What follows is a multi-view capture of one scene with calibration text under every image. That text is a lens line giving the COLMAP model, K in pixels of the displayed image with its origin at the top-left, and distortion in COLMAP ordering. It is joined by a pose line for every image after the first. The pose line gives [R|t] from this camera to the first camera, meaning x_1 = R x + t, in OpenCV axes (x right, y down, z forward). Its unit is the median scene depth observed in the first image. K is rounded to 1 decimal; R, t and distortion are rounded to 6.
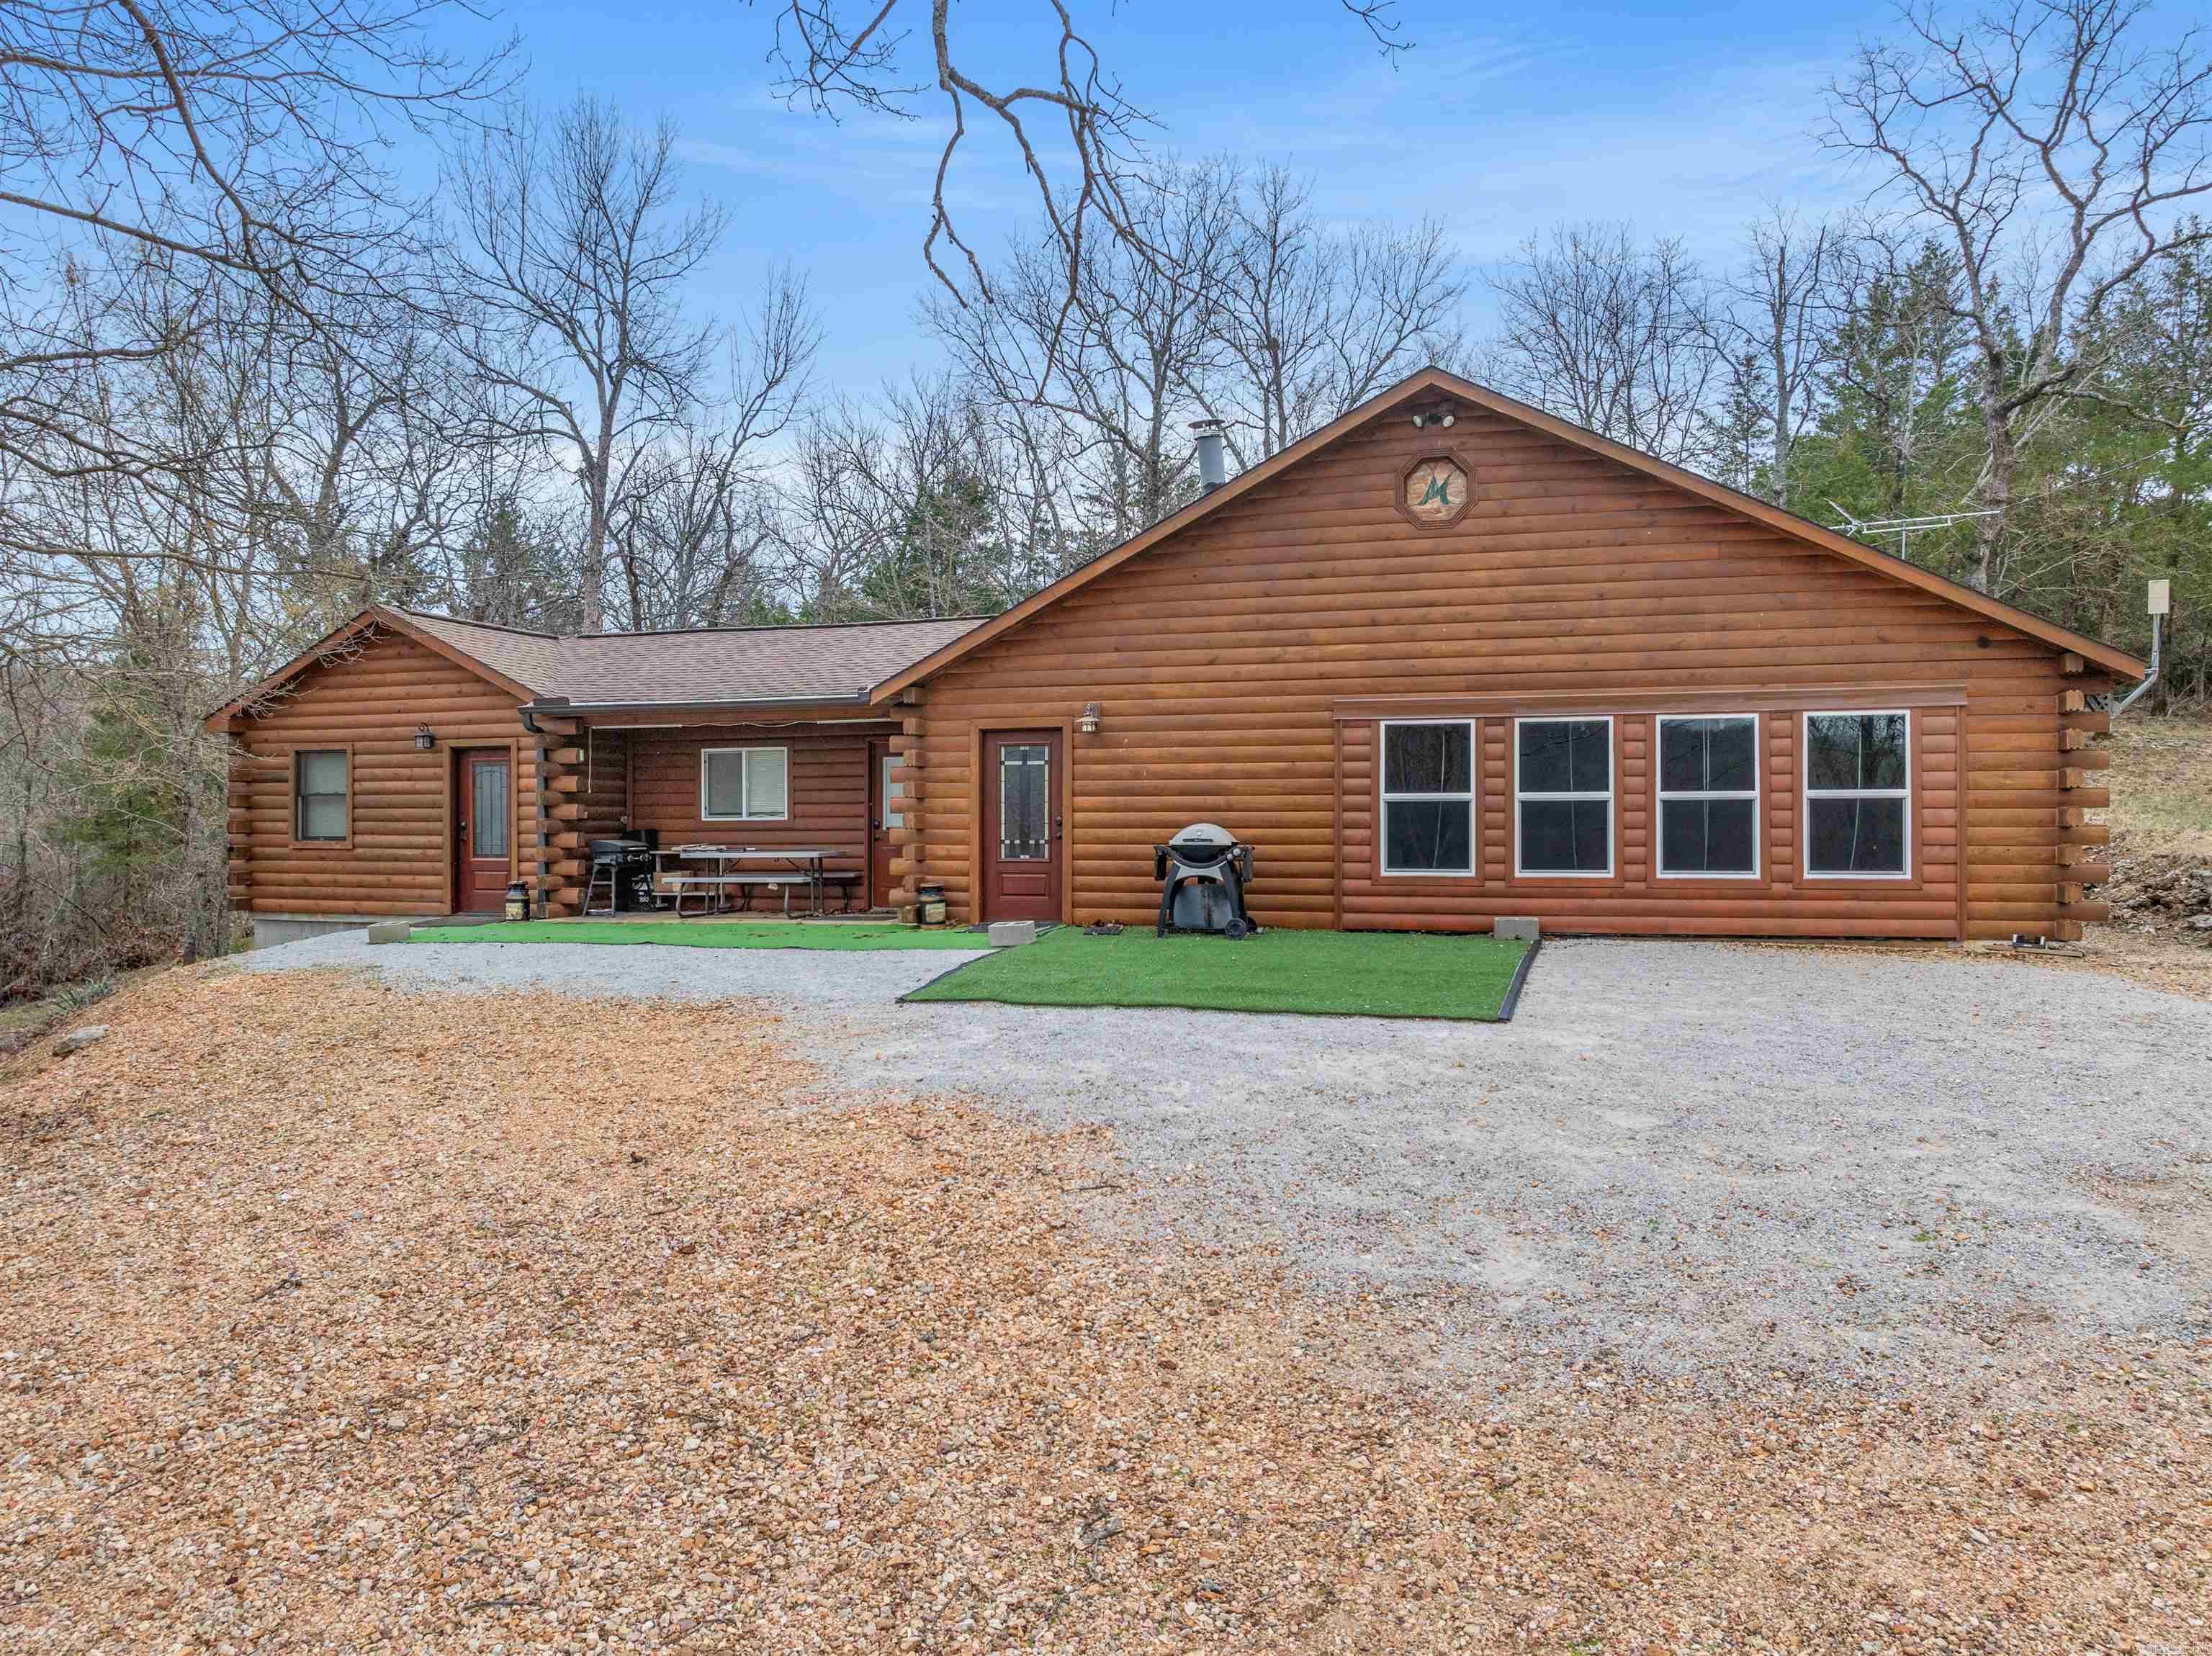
lens RADIAL K [[1565.5, 0, 1106.0], [0, 1565.5, 828.0], [0, 0, 1]] dist [-0.047132, 0.009917]
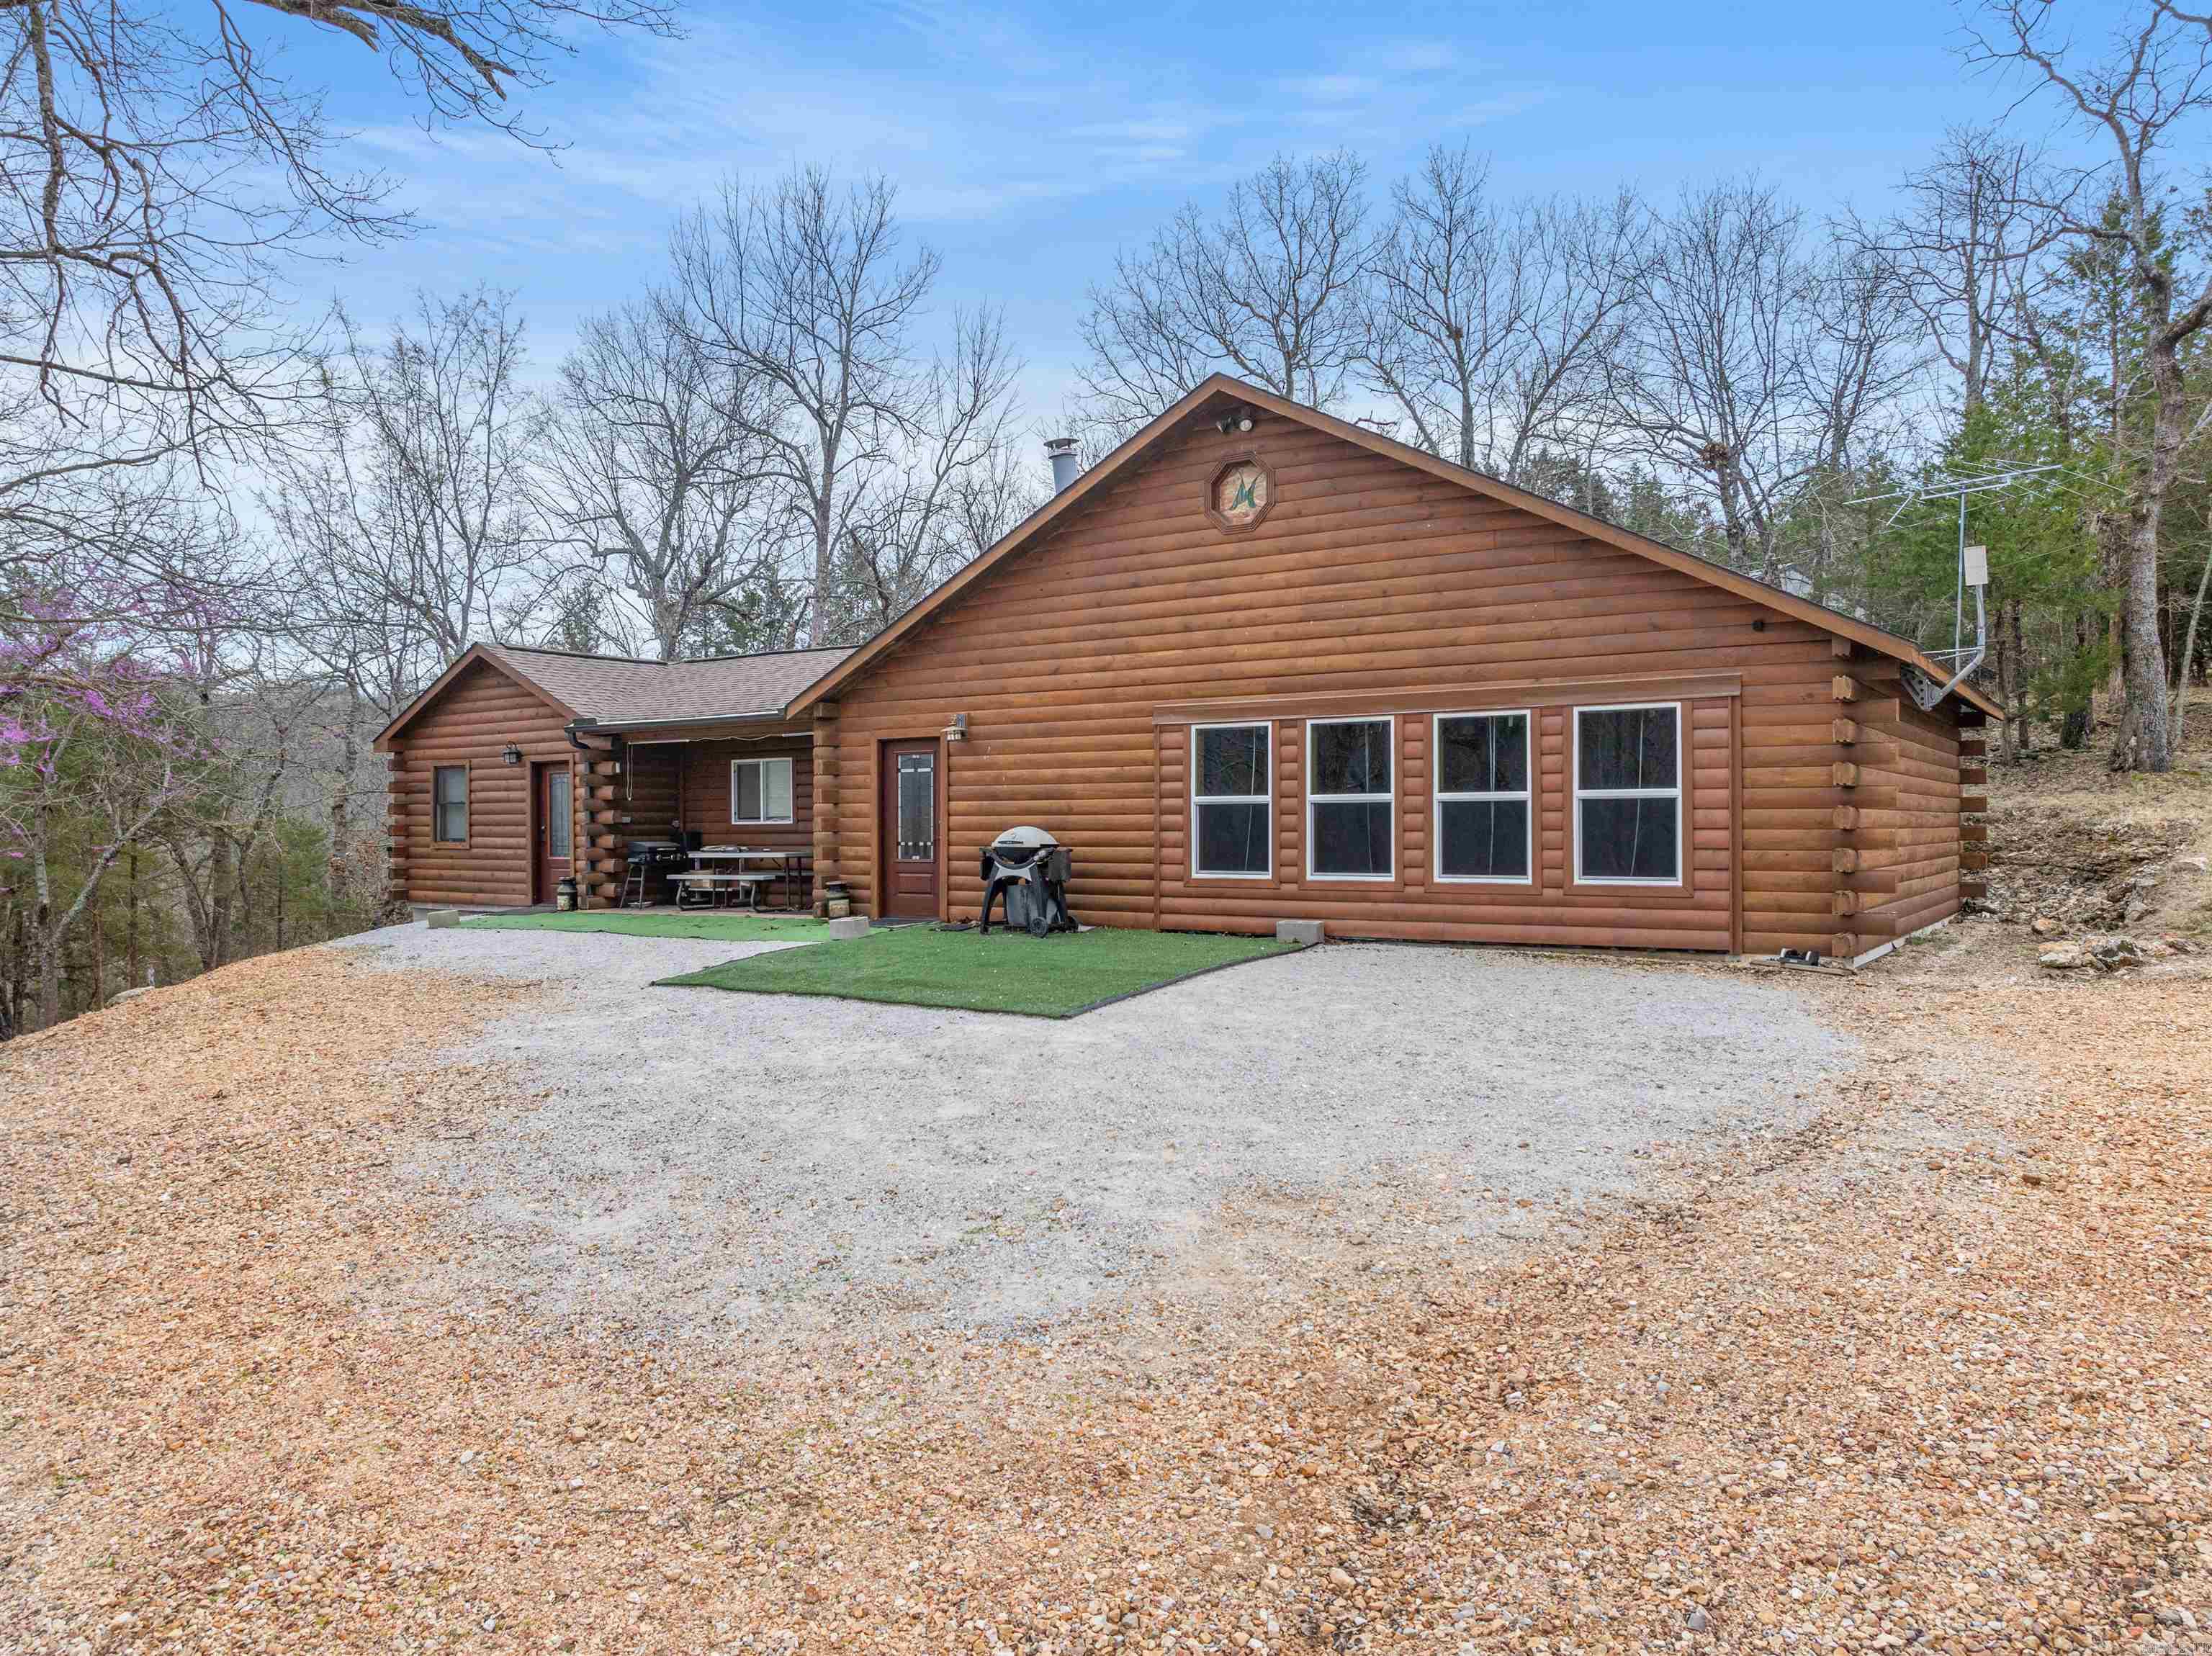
lens RADIAL K [[1565.5, 0, 1106.0], [0, 1565.5, 828.0], [0, 0, 1]] dist [-0.047132, 0.009917]
pose [[0.954336, -0.001762, -0.298731, 0.425796], [0.001768, 0.999998, -0.000250, -0.001576], [0.298731, -0.000289, 0.954337, 0.013712]]
